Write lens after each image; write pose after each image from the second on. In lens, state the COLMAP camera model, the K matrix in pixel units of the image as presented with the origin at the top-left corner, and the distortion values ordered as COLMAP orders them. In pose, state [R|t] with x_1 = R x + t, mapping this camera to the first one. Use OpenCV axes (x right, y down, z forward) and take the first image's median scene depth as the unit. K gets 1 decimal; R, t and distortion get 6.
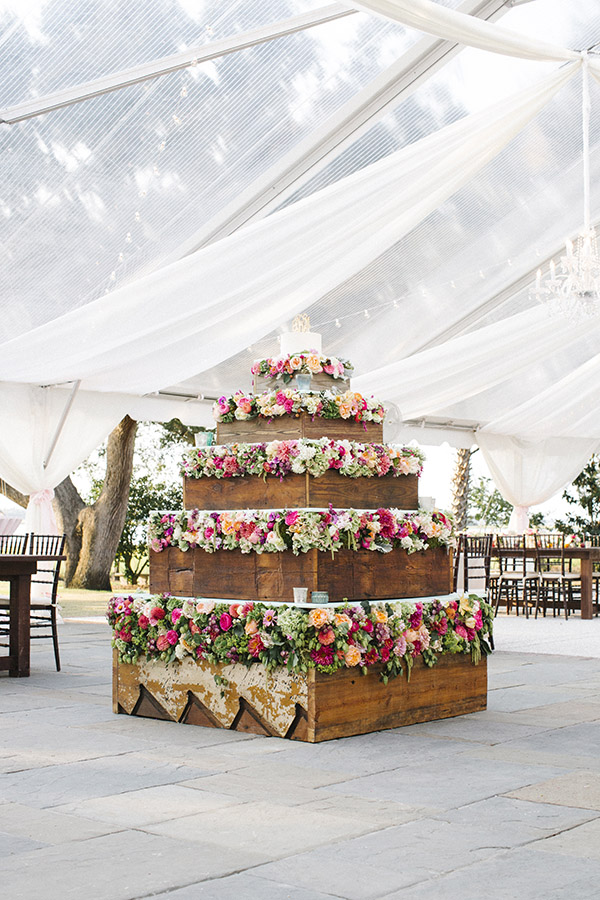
lens RADIAL K [[1326.8, 0, 299.3], [0, 1326.8, 447.7], [0, 0, 1]] dist [-0.138497, 0.000000]
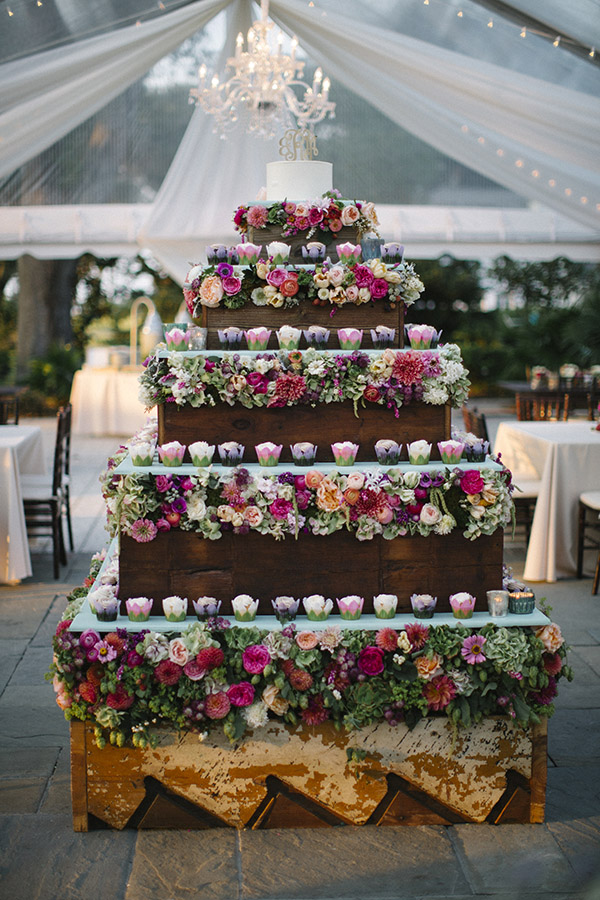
lens RADIAL K [[1326.8, 0, 297.6], [0, 1326.8, 455.4], [0, 0, 1]] dist [-0.138497, 0.000000]
pose [[0.715259, -0.084209, 0.693768, -0.477848], [-0.040337, 0.986085, 0.161276, -0.054442], [-0.697695, -0.143338, 0.701909, 0.602206]]
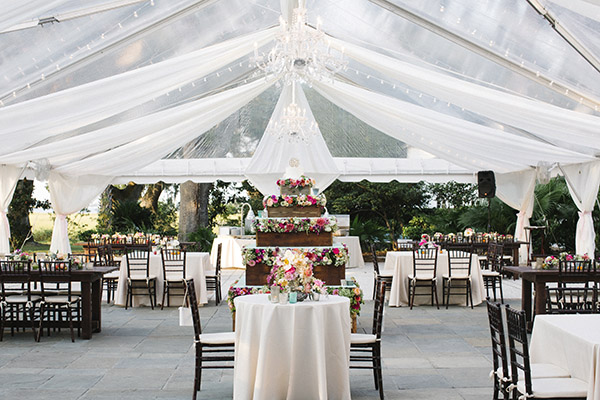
lens RADIAL K [[884.5, 0, 301.1], [0, 884.5, 200.7], [0, 0, 1]] dist [-0.138497, 0.000000]
pose [[0.747267, -0.002351, 0.664519, -1.090353], [-0.036112, 0.998372, 0.044141, -0.104218], [-0.663542, -0.056982, 0.745966, -0.152721]]
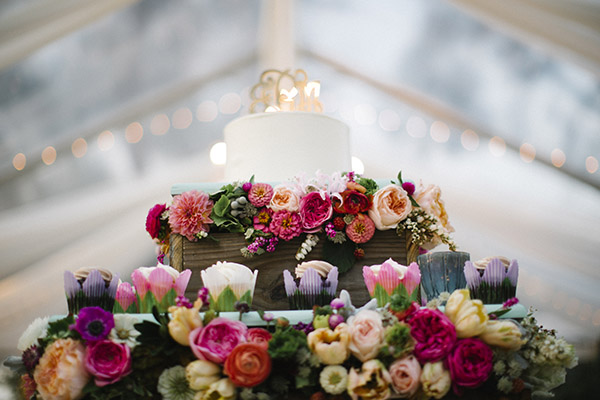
lens RADIAL K [[884.5, 0, 300.6], [0, 884.5, 199.8], [0, 0, 1]] dist [-0.138497, 0.000000]
pose [[0.751155, 0.131809, 0.646833, -0.145580], [-0.020608, 0.984068, -0.176597, -0.033193], [-0.659804, 0.119321, 0.741904, 0.920250]]
